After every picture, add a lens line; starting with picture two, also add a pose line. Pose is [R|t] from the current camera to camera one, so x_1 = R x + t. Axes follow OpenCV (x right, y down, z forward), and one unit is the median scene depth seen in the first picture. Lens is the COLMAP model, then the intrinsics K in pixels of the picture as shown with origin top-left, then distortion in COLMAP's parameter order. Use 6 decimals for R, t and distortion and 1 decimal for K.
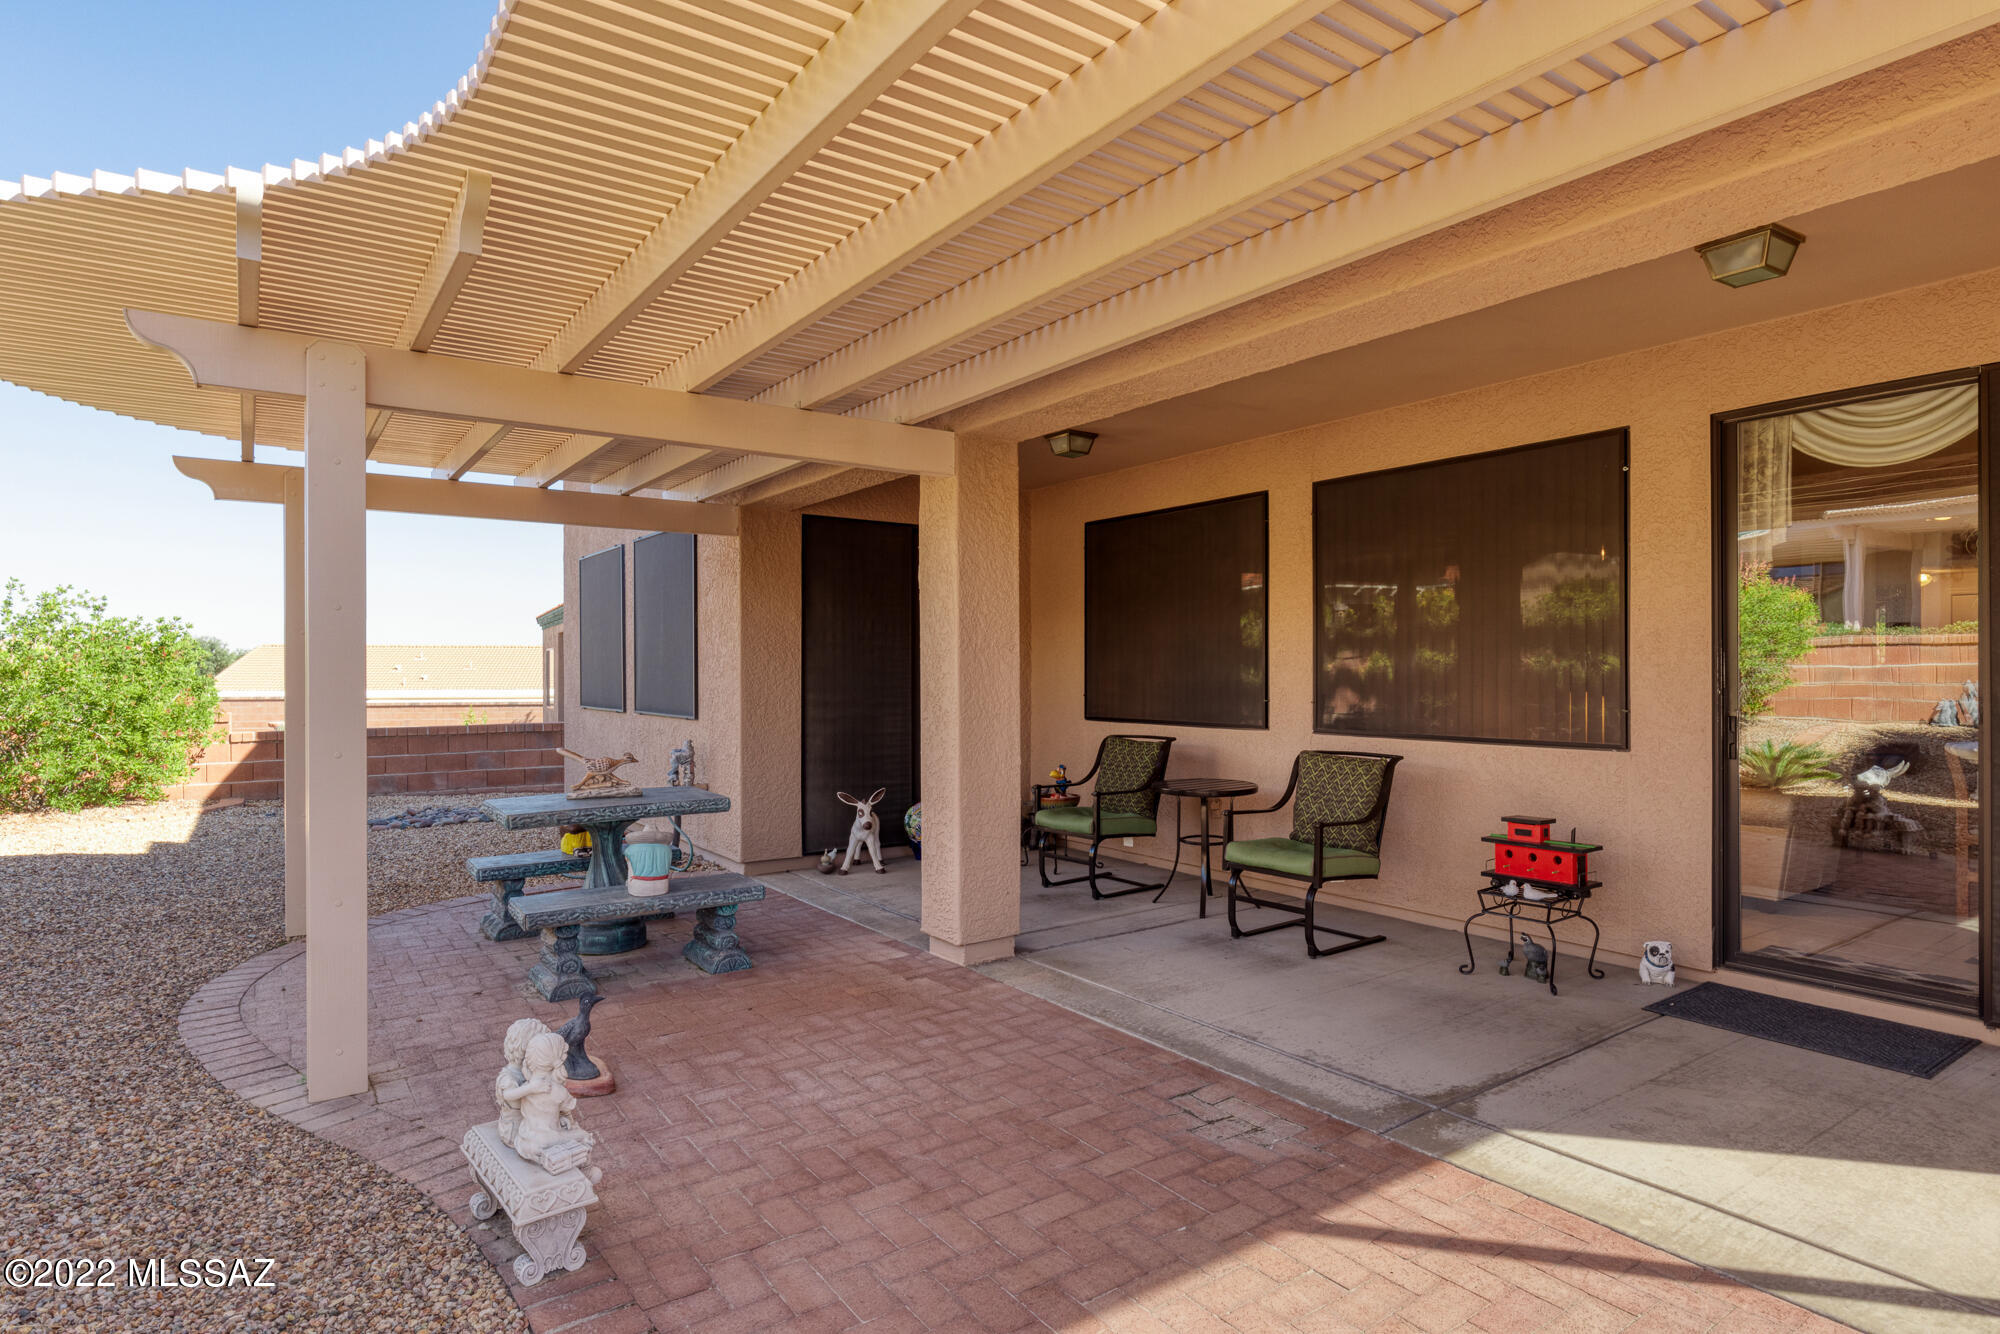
lens RADIAL K [[1056.3, 0, 994.2], [0, 1056.3, 671.6], [0, 0, 1]] dist [-0.002467, -0.000091]
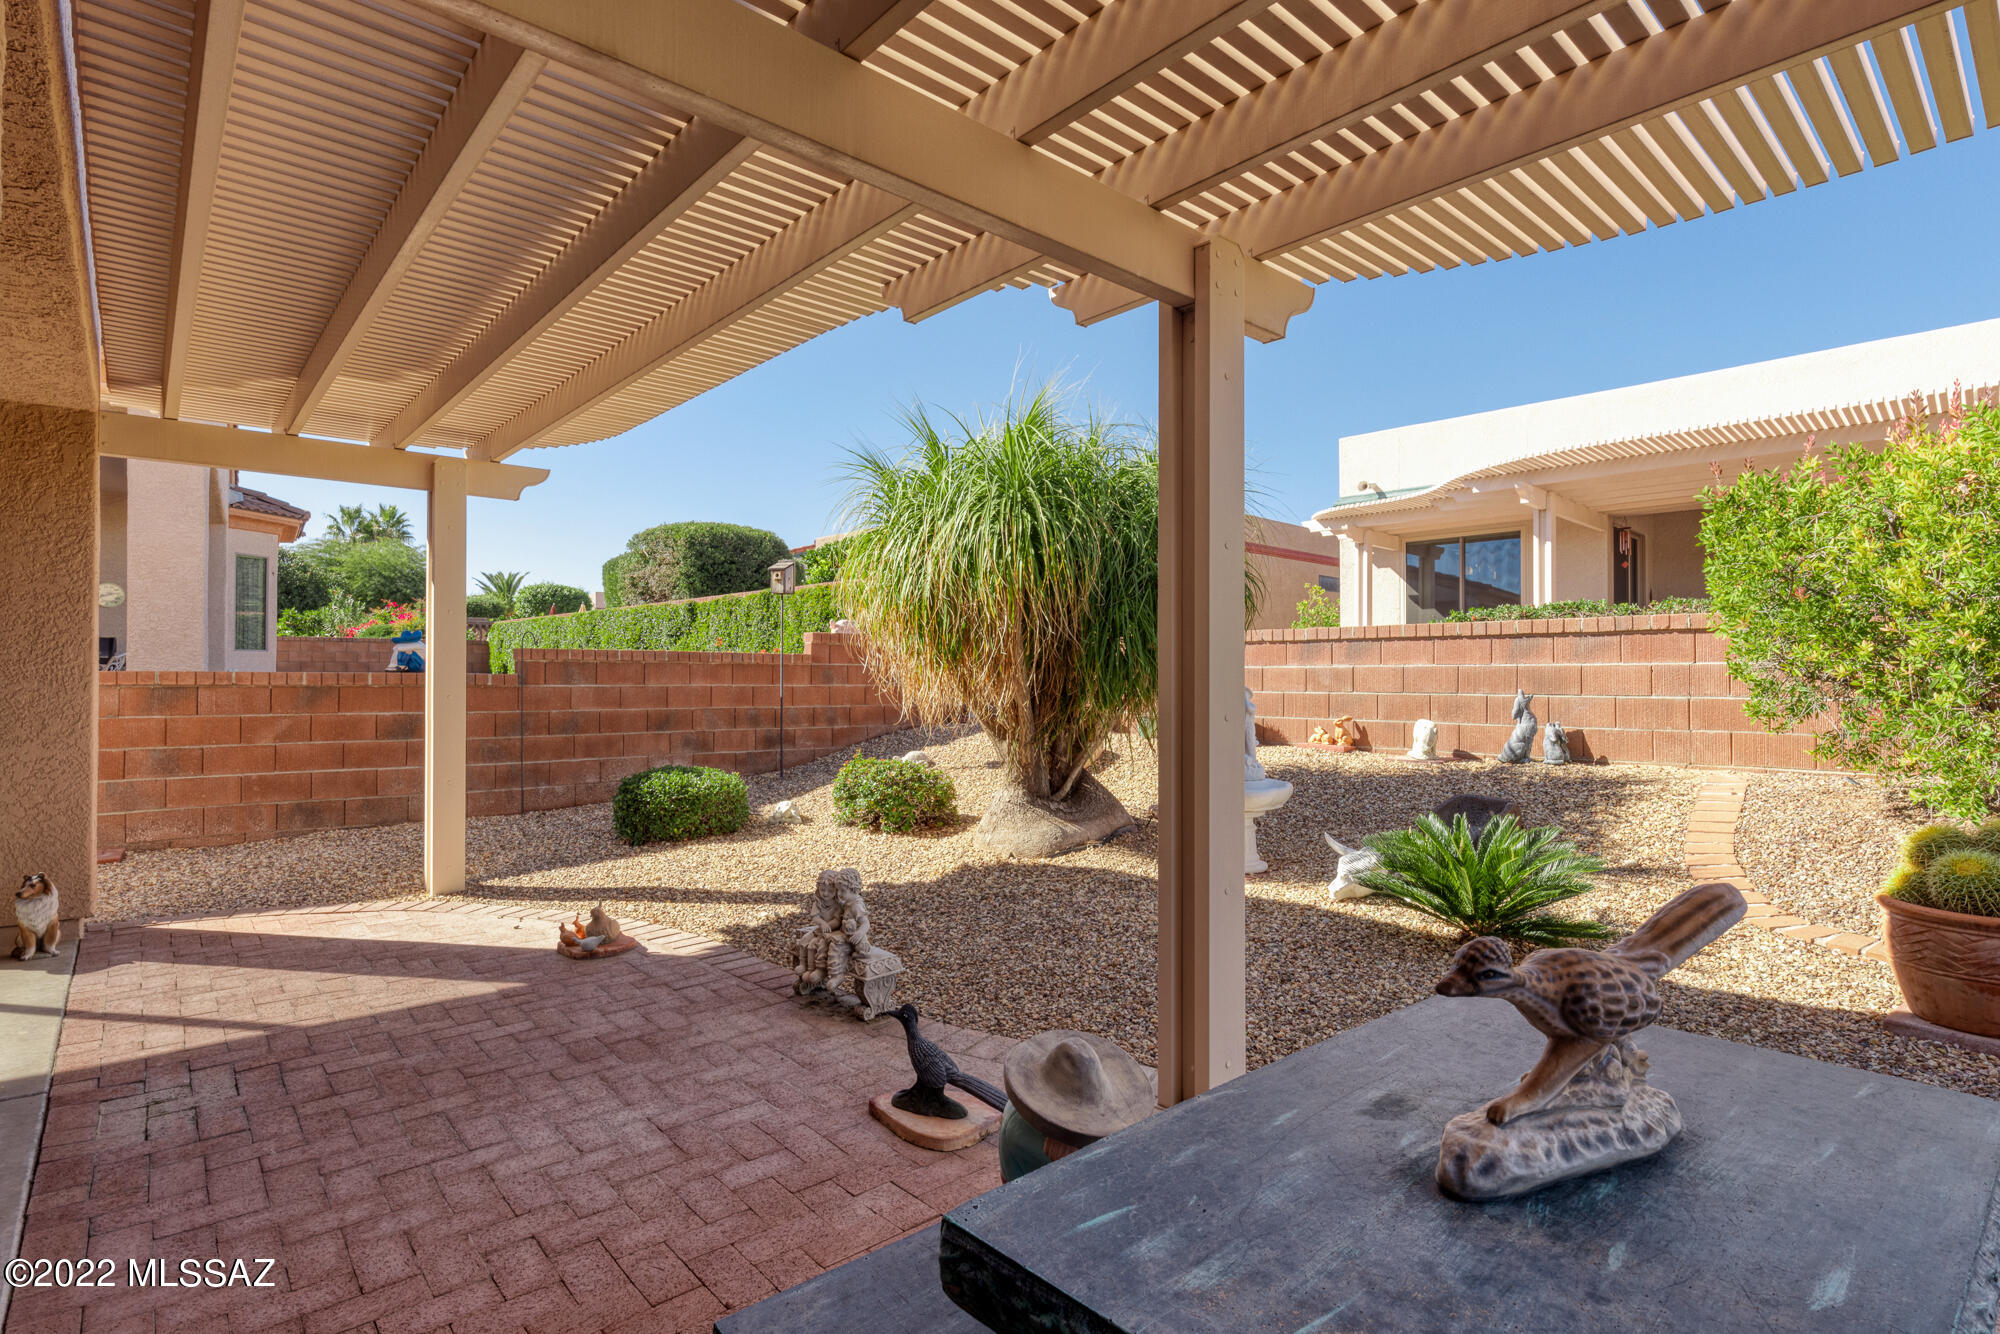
lens RADIAL K [[982.6, 0, 996.1], [0, 982.6, 674.4], [0, 0, 1]] dist [0.001269, 0.001066]
pose [[-0.993462, 0.000210, -0.114166, -0.361184], [0.000686, 0.999991, -0.004133, 0.045191], [0.114164, -0.004184, -0.993453, 1.753968]]
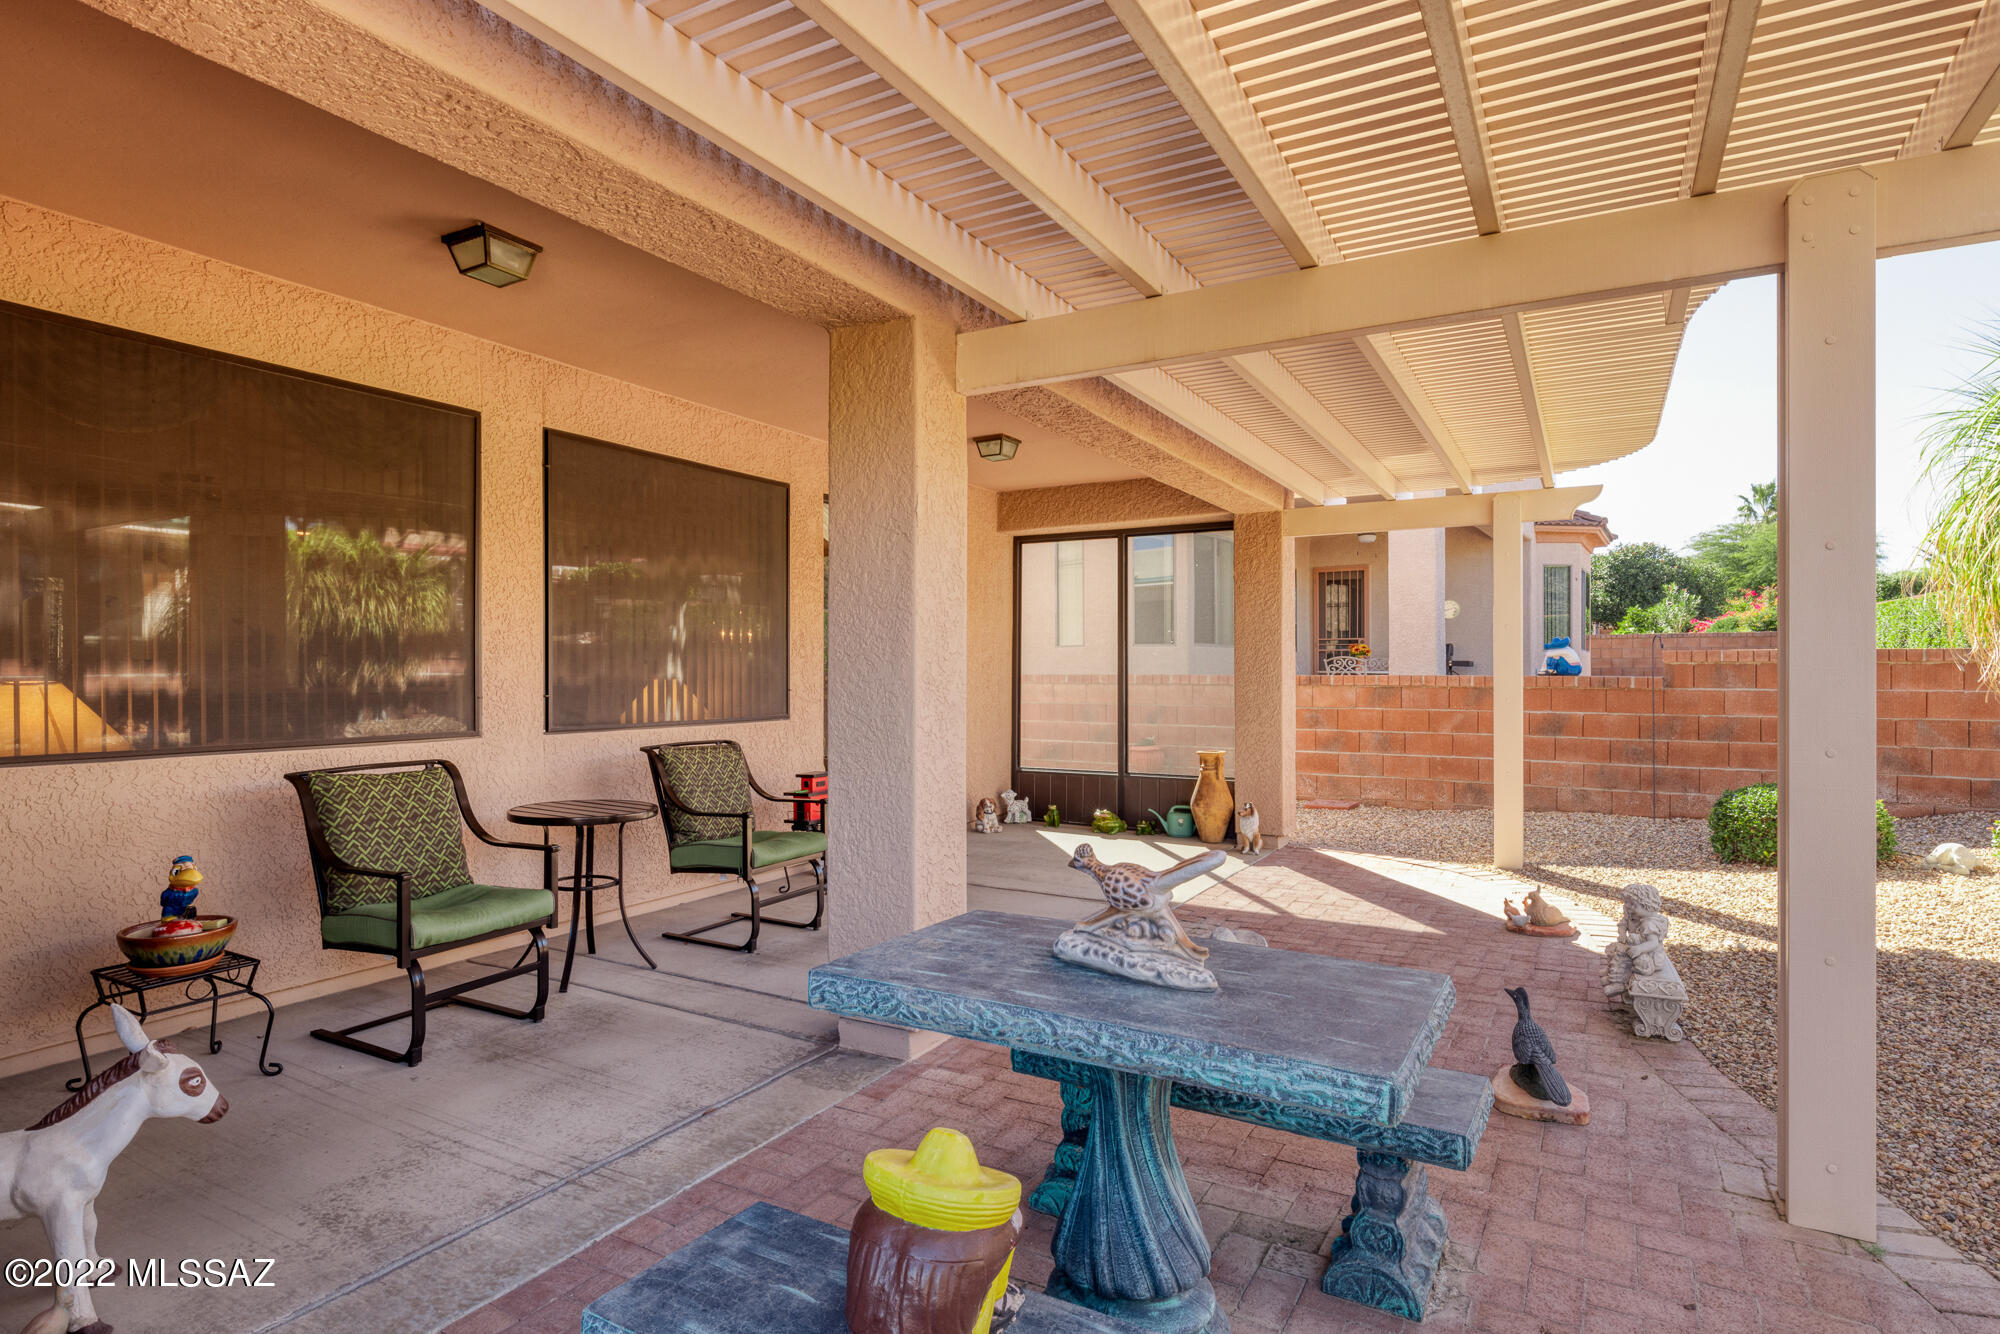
lens RADIAL K [[1056.3, 0, 994.2], [0, 1056.3, 671.6], [0, 0, 1]] dist [-0.002467, -0.000091]
pose [[-0.434519, 0.001864, 0.900661, -1.015577], [0.002563, 0.999996, -0.000833, 0.020745], [-0.900659, 0.001946, -0.434522, 1.802258]]
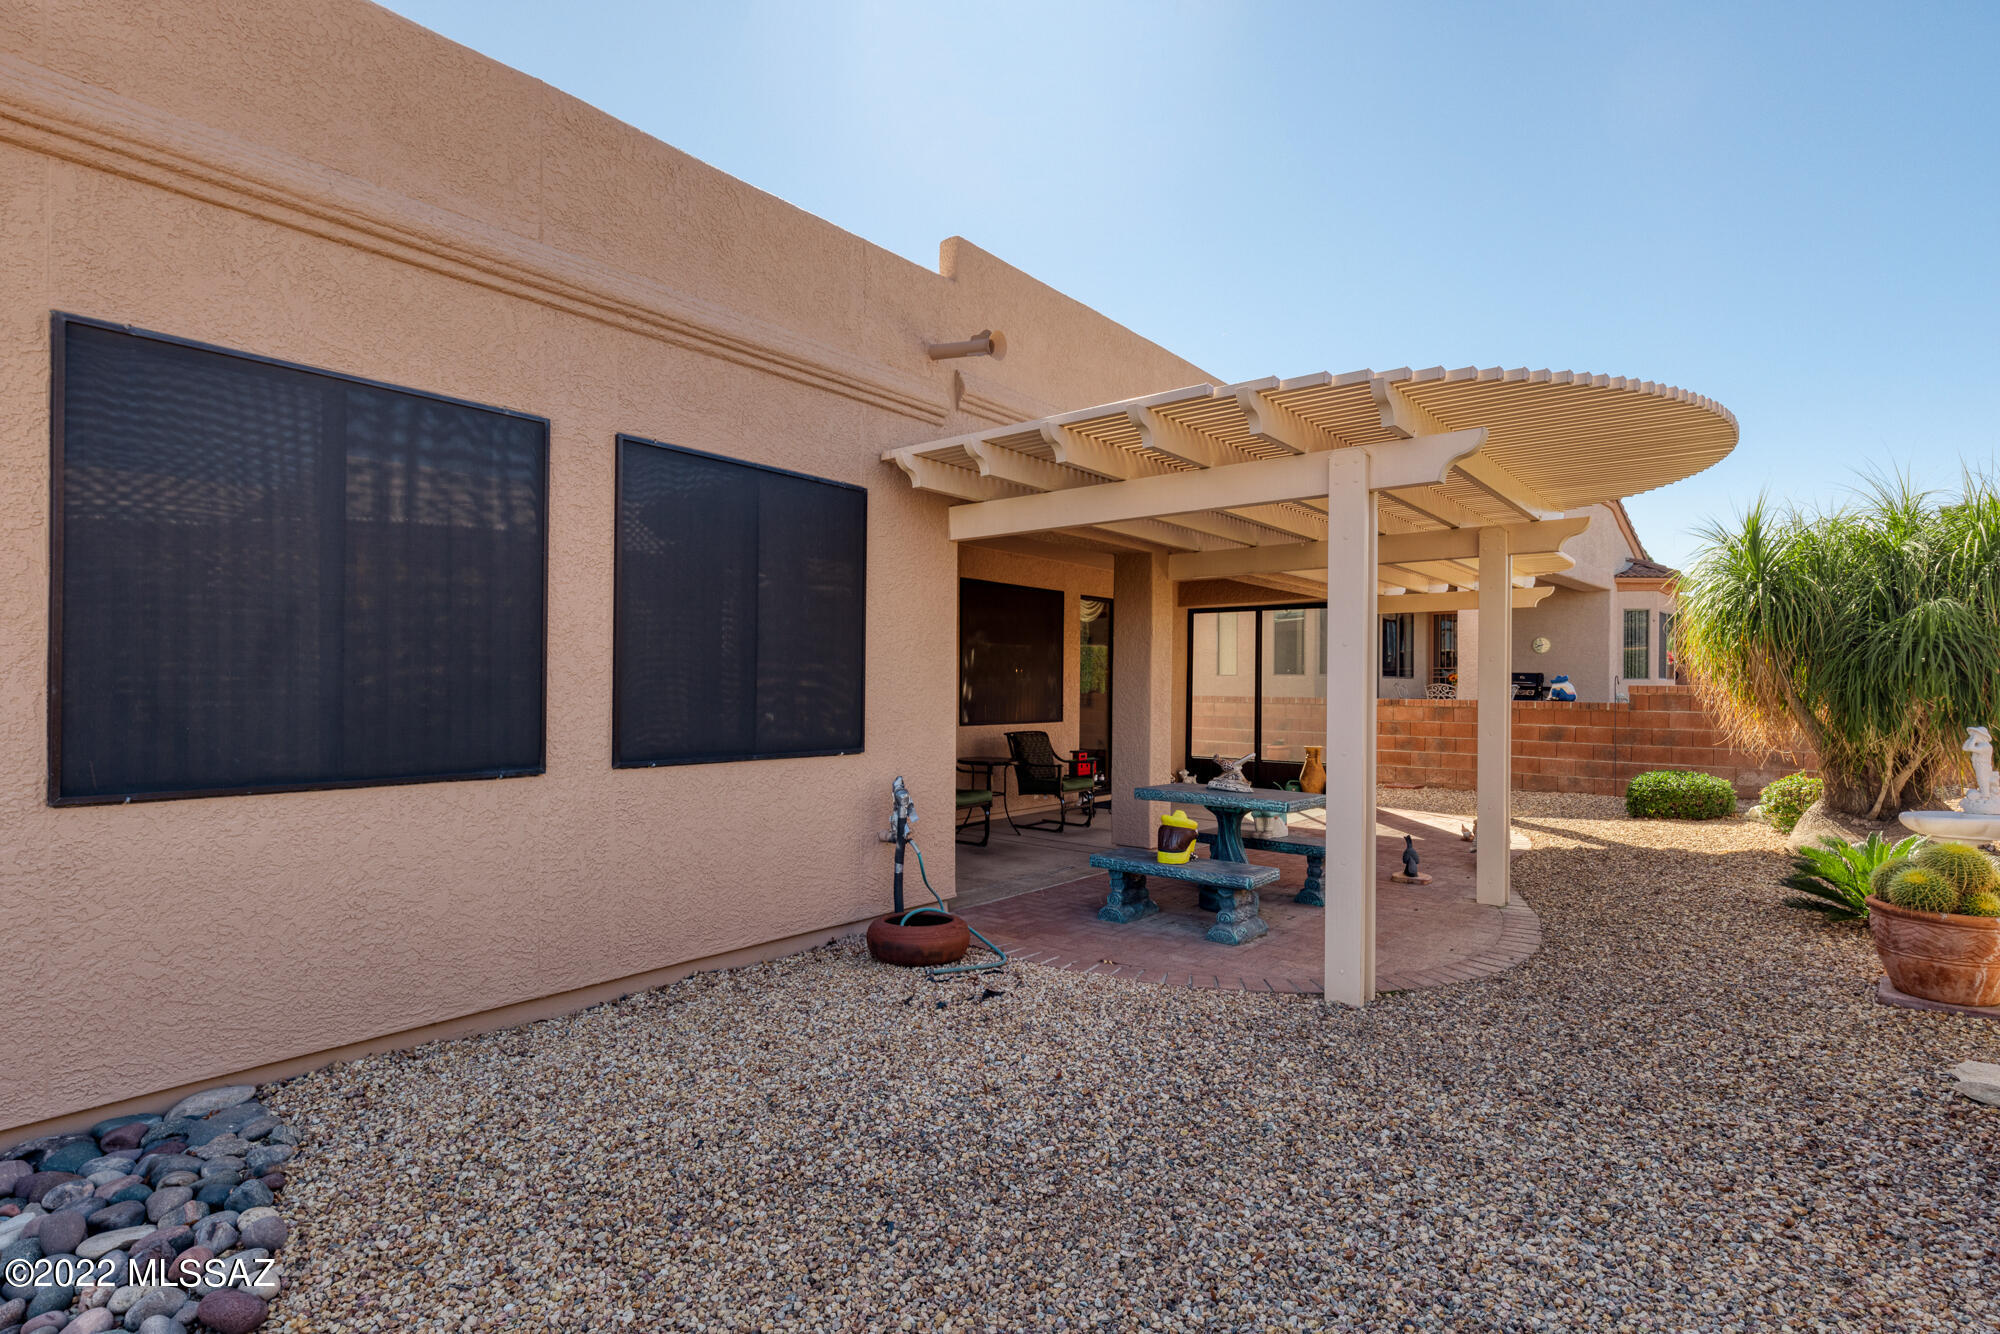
lens RADIAL K [[982.6, 0, 996.1], [0, 982.6, 674.4], [0, 0, 1]] dist [0.001269, 0.001066]
pose [[-0.279252, 0.010926, 0.960156, -2.114192], [-0.005702, 0.999899, -0.013037, -0.006301], [-0.960201, -0.009116, -0.279162, 2.388962]]
